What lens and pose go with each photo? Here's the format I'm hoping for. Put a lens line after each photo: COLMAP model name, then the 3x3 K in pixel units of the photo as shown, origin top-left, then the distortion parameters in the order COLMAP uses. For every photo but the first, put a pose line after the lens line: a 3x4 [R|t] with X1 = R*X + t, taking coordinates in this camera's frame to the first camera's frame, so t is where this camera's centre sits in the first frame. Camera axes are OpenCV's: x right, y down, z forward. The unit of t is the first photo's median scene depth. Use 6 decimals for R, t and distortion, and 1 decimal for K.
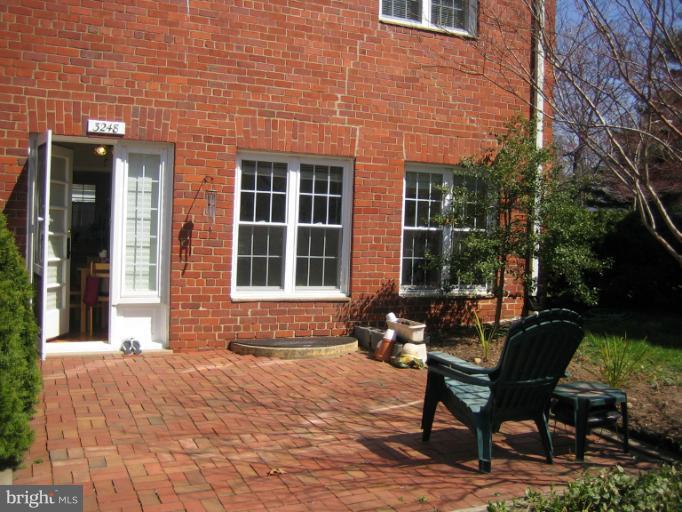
lens RADIAL K [[726.0, 0, 341.0], [0, 726.0, 256.0], [0, 0, 1]] dist [-0.154537, 0.245740]
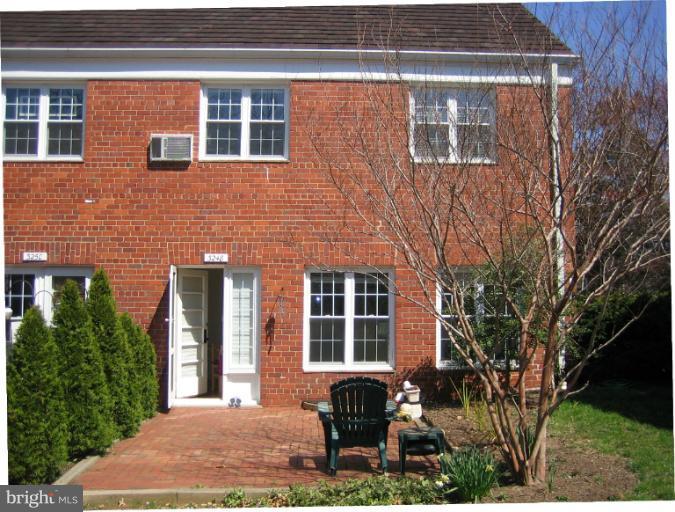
lens RADIAL K [[712.5, 0, 337.5], [0, 712.5, 256.0], [0, 0, 1]] dist [-0.130728, 0.003471]
pose [[0.925821, -0.055685, -0.373837, 0.459935], [0.016733, 0.994156, -0.106645, -0.015615], [0.377591, 0.092479, 0.921343, -0.295258]]
